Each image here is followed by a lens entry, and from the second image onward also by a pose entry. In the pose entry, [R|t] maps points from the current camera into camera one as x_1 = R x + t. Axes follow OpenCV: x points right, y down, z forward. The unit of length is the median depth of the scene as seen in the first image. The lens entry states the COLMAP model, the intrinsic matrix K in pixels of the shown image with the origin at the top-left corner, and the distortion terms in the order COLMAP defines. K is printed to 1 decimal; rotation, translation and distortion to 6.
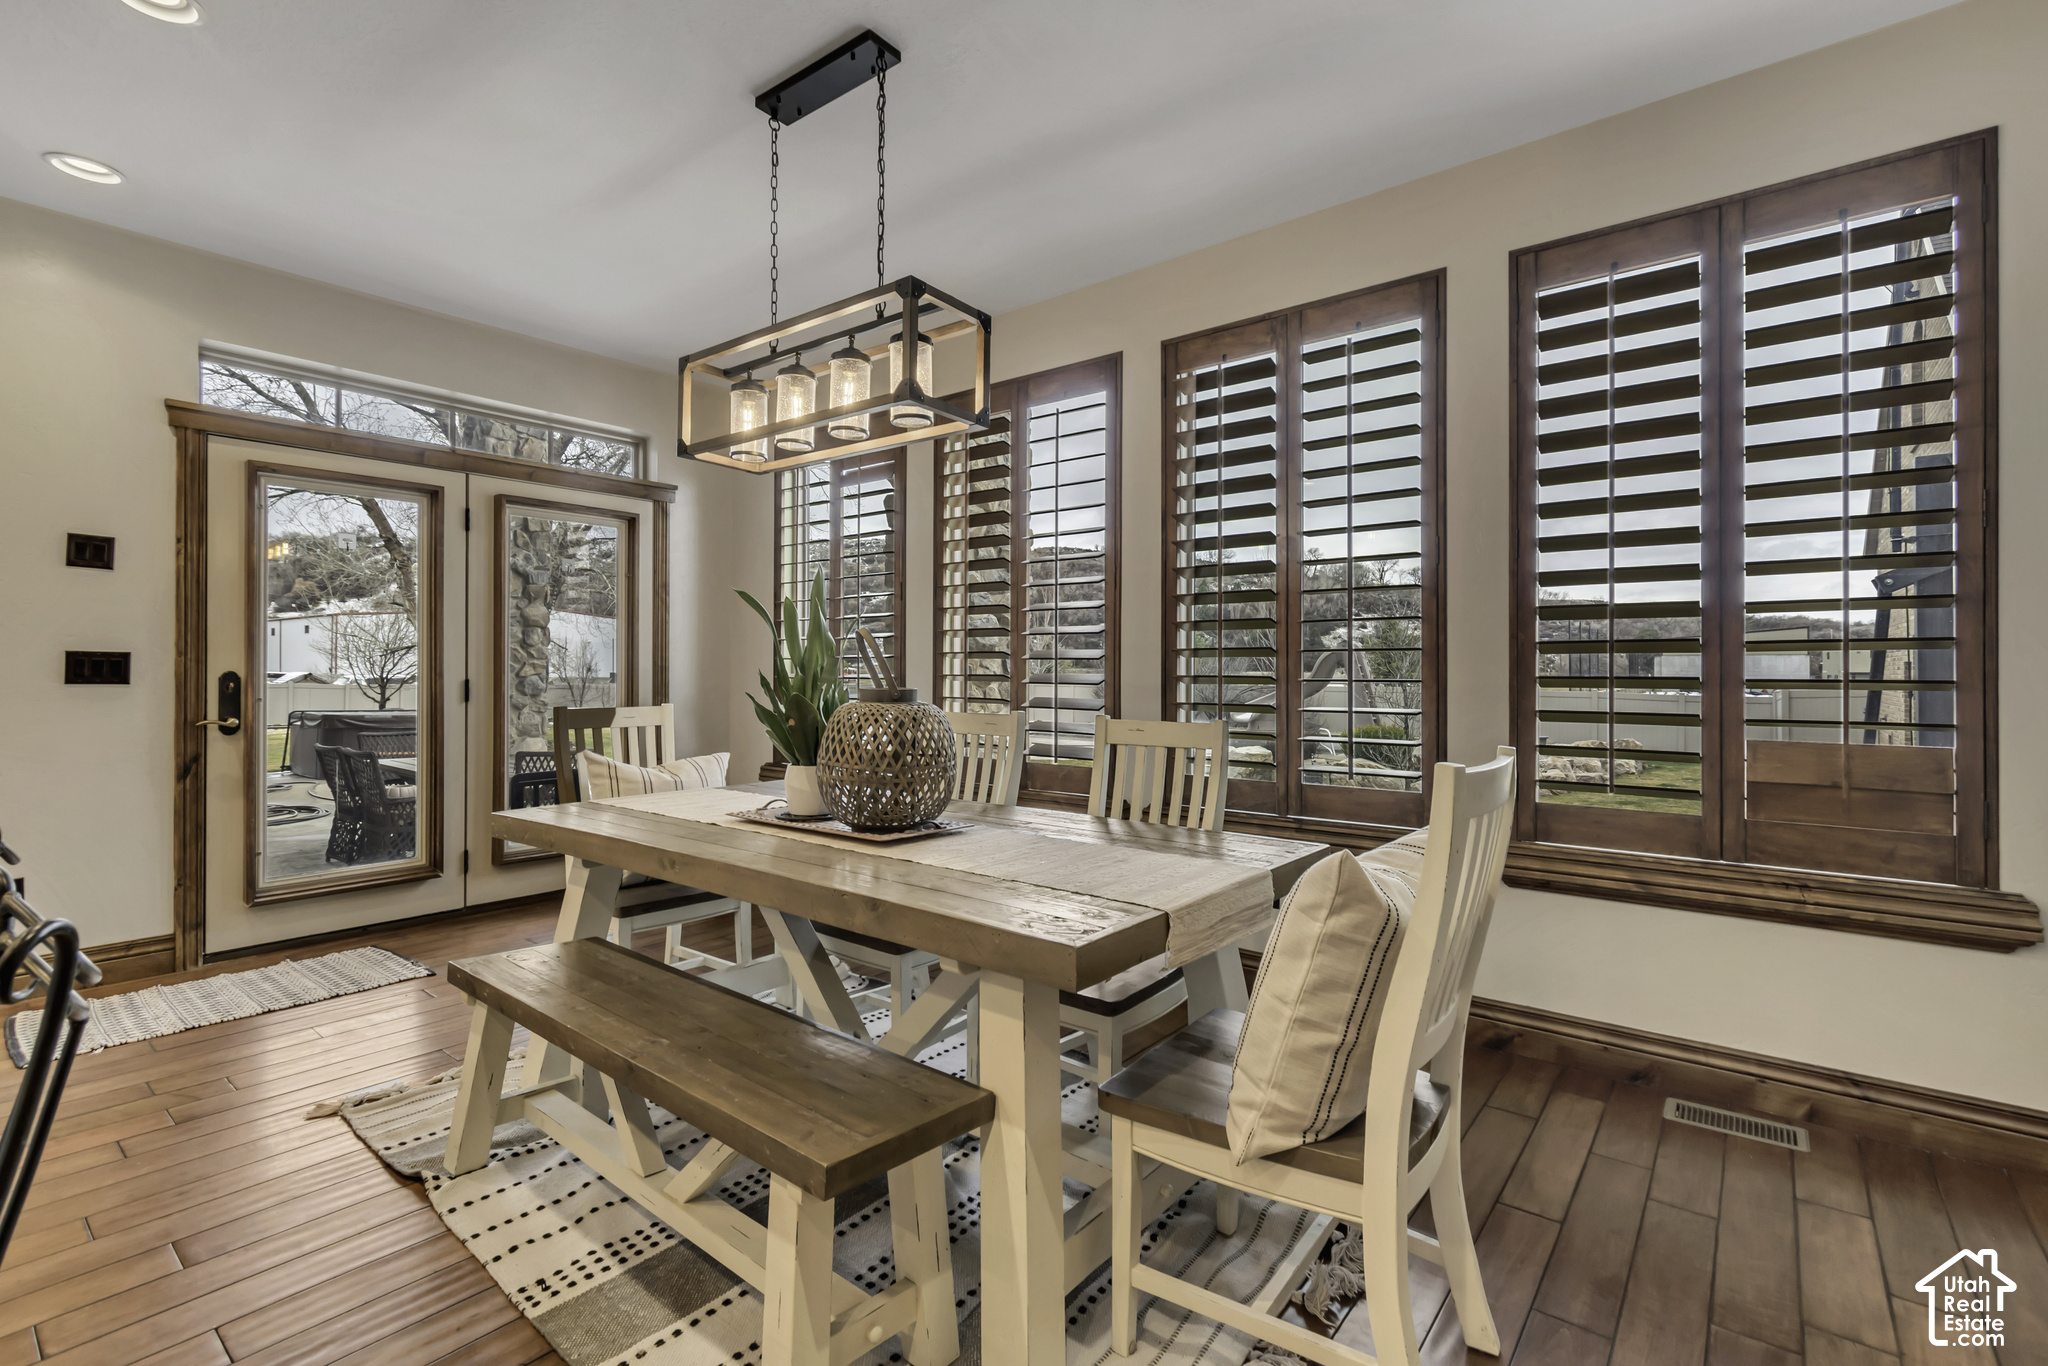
lens RADIAL K [[910.7, 0, 1031.3], [0, 910.7, 672.0], [0, 0, 1]] dist [-0.011690, -0.000146]
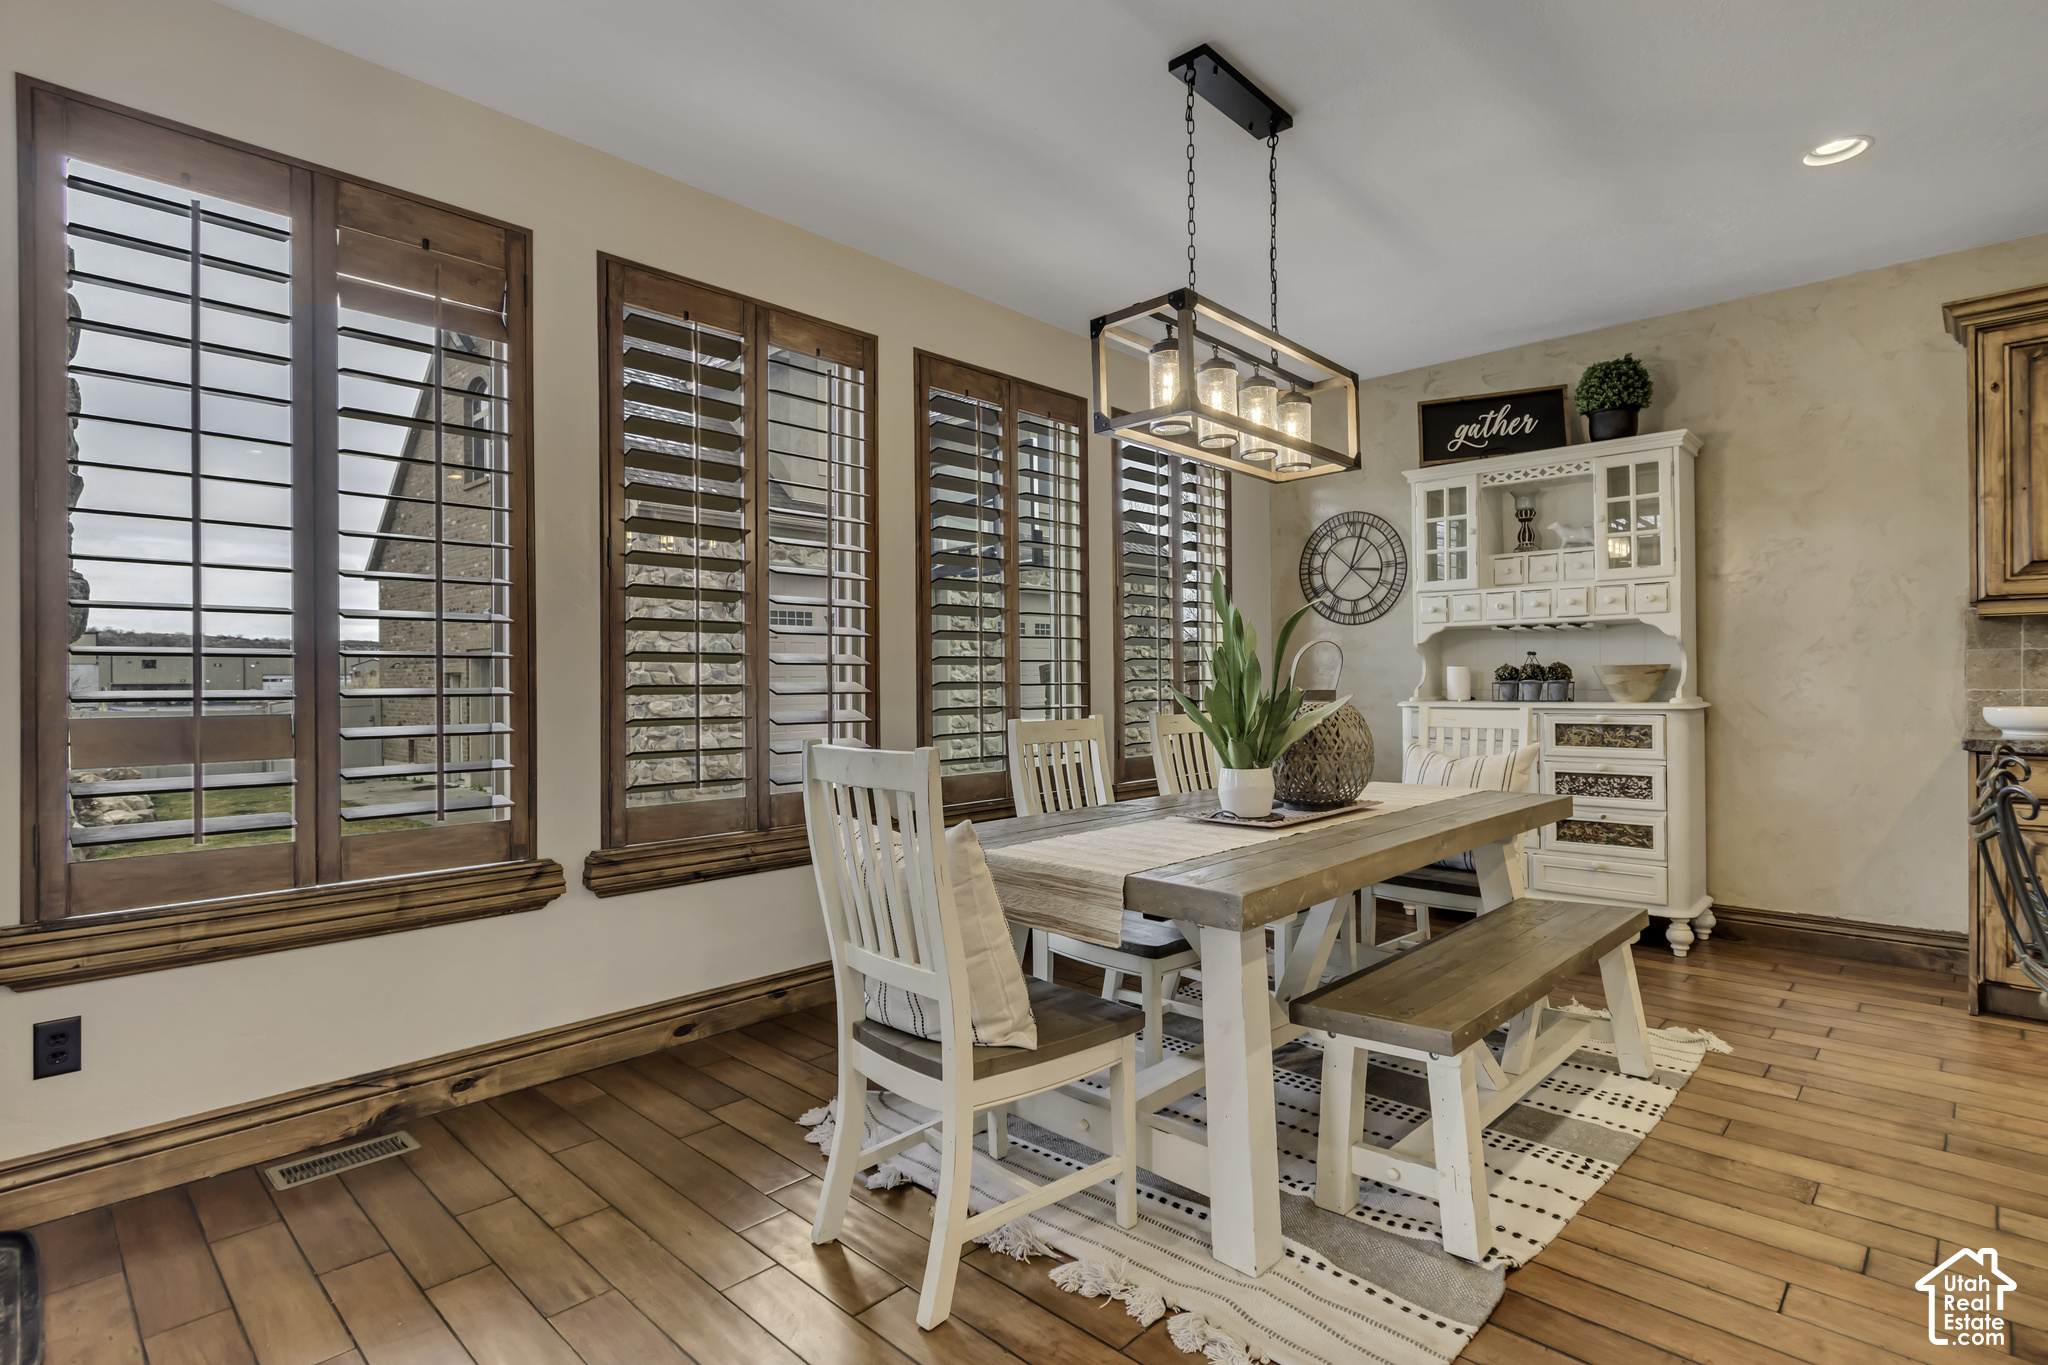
lens RADIAL K [[1034.1, 0, 1024.0], [0, 1034.1, 682.5], [0, 0, 1]] dist [0.004323, 0.000255]
pose [[0.101191, -0.007081, 0.994842, -0.994757], [0.006302, 0.999959, 0.006477, -0.003992], [-0.994847, 0.005614, 0.101231, 0.788759]]
